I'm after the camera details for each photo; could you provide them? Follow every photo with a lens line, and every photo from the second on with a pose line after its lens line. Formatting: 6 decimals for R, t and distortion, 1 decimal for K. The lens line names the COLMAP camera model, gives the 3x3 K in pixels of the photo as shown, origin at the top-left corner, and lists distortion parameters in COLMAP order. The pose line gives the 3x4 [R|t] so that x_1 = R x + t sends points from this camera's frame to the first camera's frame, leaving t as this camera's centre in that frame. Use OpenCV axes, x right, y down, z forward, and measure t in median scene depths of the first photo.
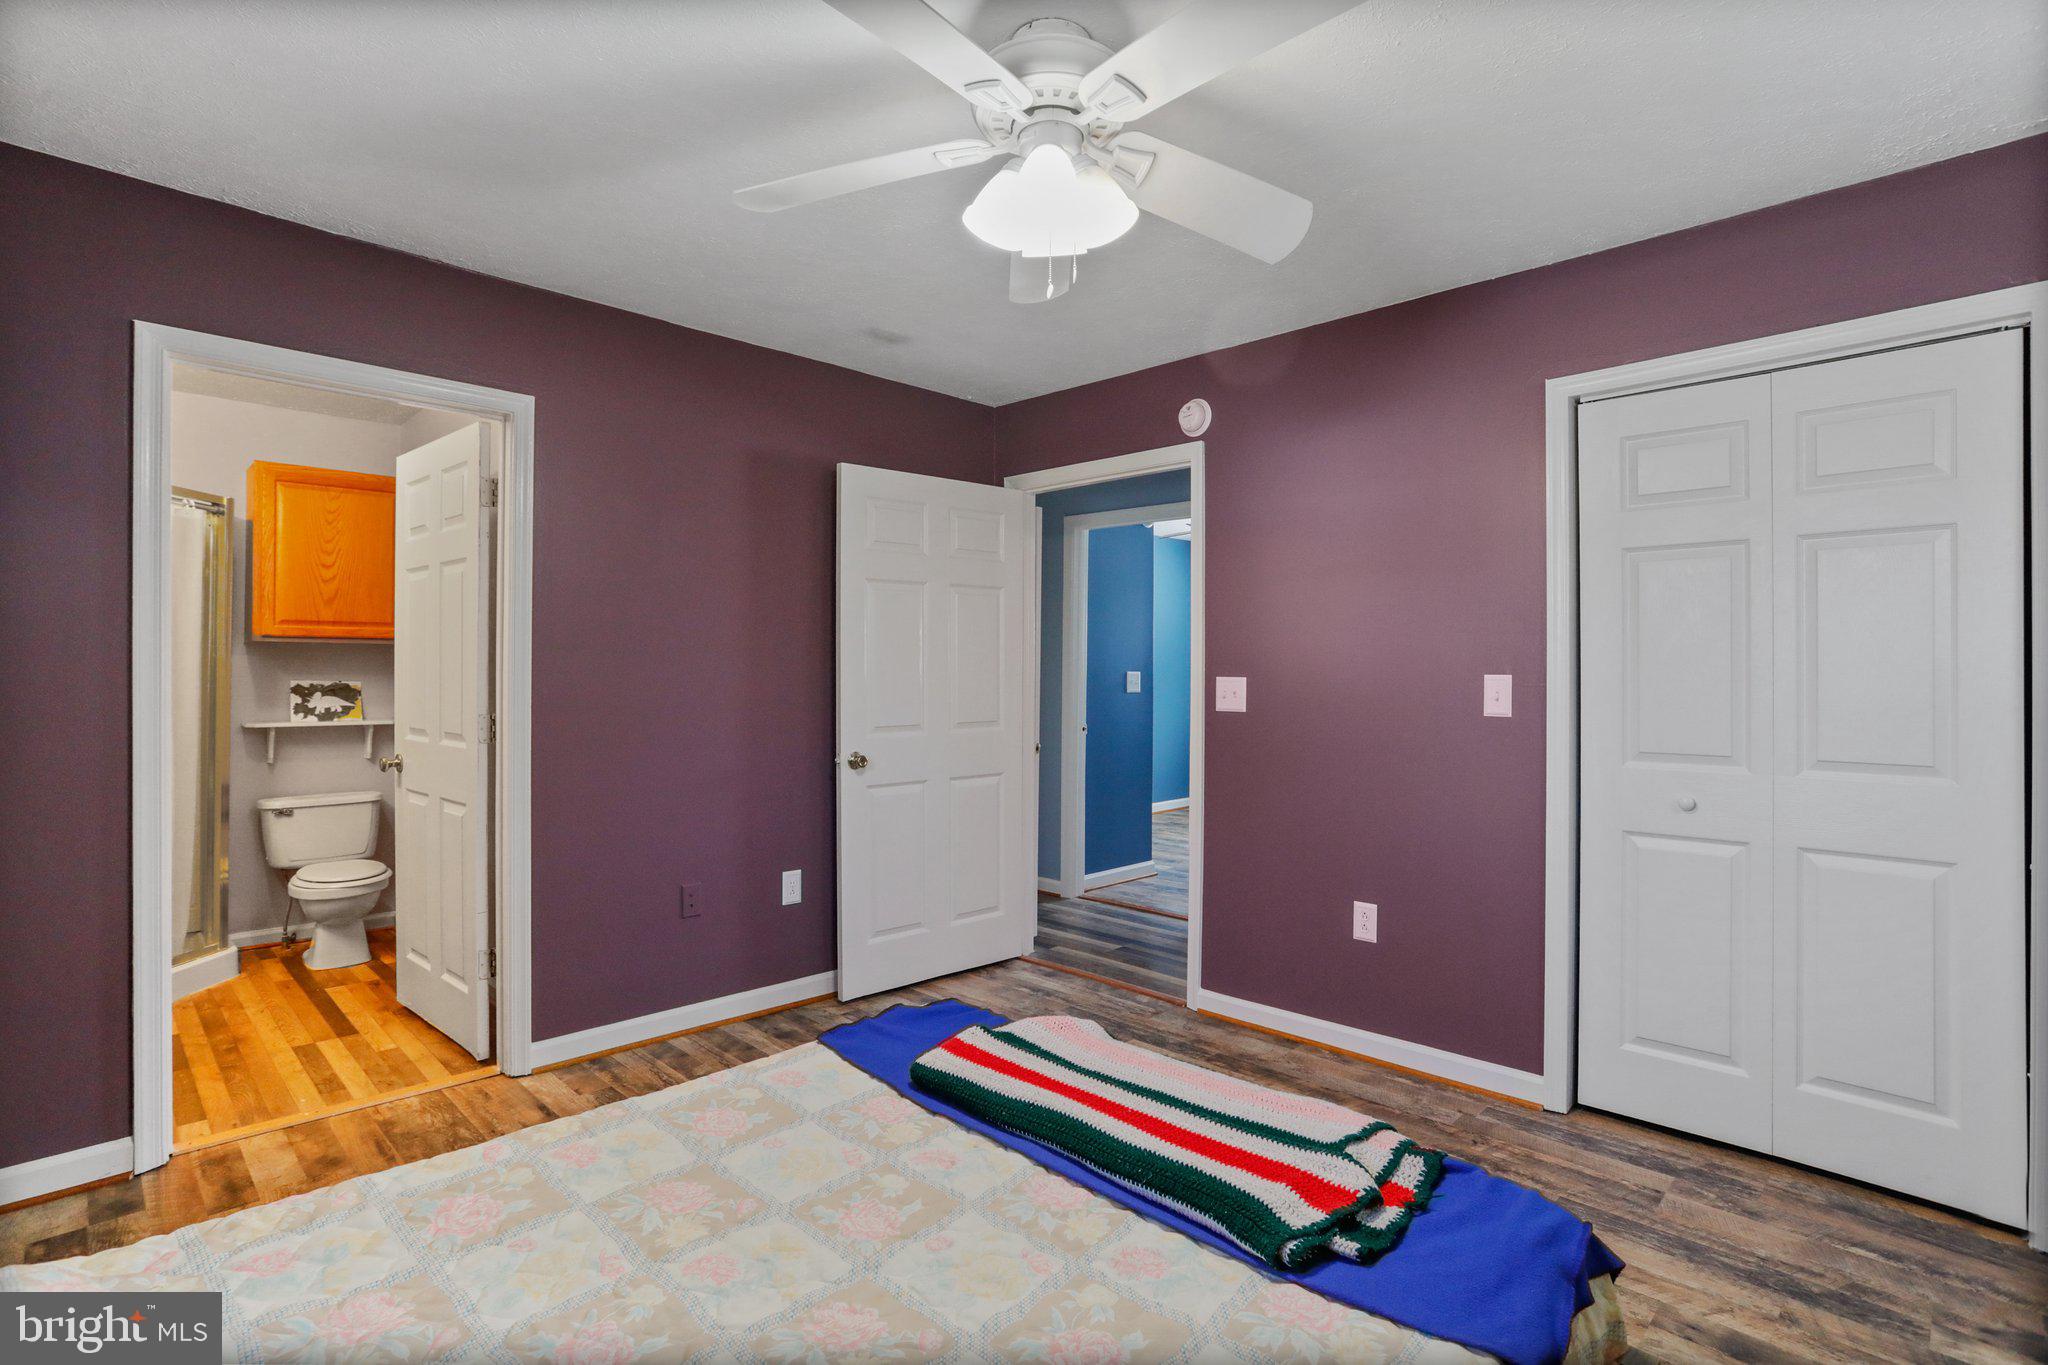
lens RADIAL K [[944.4, 0, 1018.6], [0, 944.4, 676.7], [0, 0, 1]] dist [-0.005330, 0.000960]
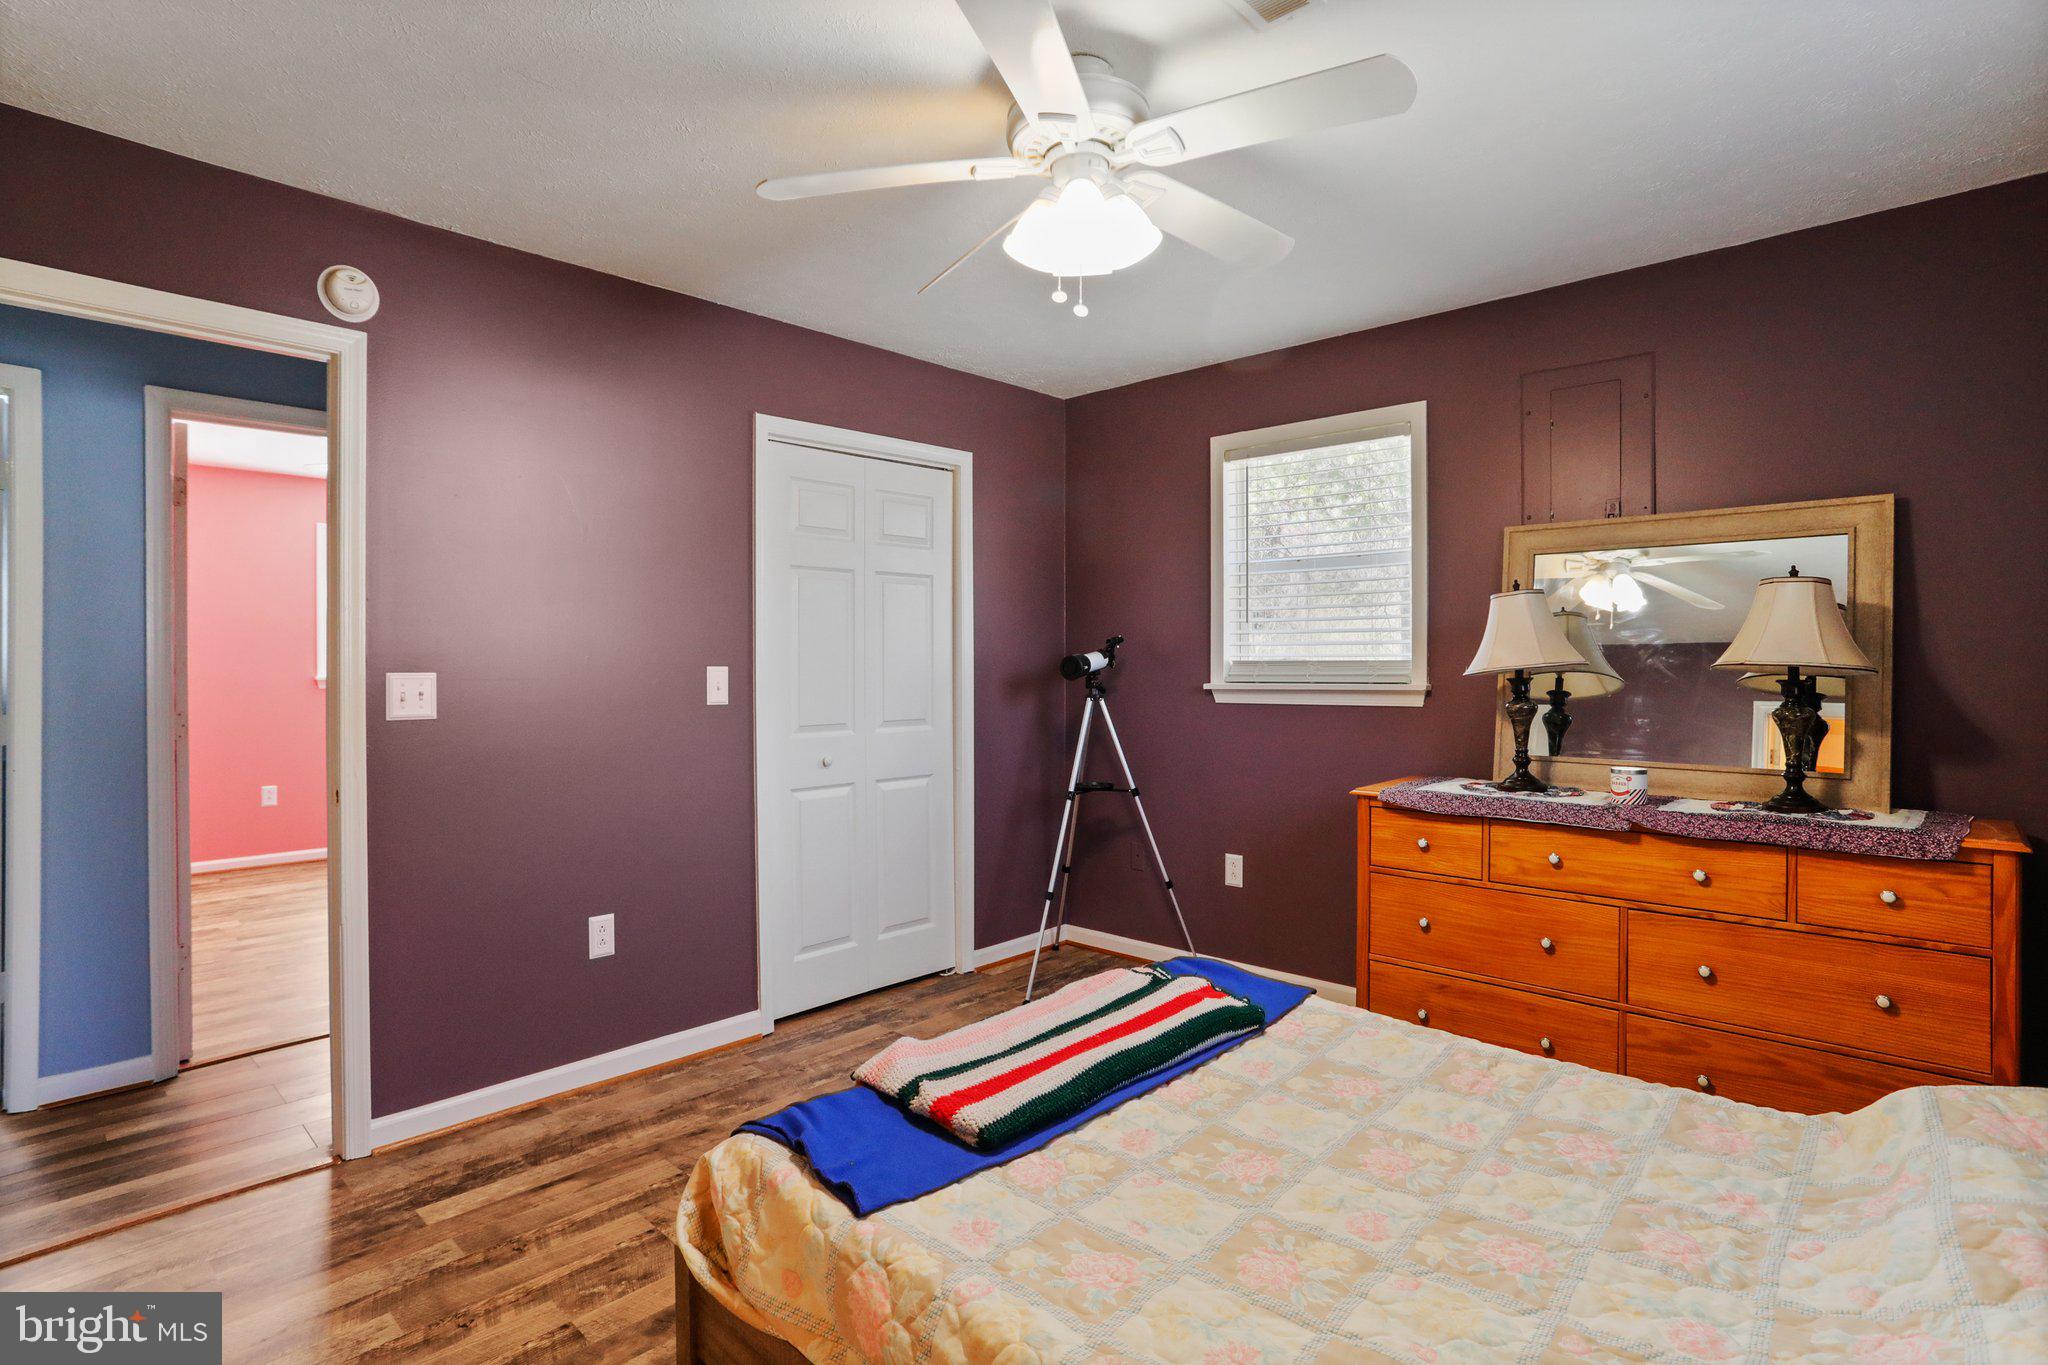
lens RADIAL K [[1024.6, 0, 1022.6], [0, 1024.6, 660.3], [0, 0, 1]] dist [-0.071458, 0.044302]
pose [[-0.011309, 0.005106, 0.999923, -0.703301], [0.008377, 0.999952, -0.005011, -0.000623], [-0.999901, 0.008319, -0.011351, 0.678670]]
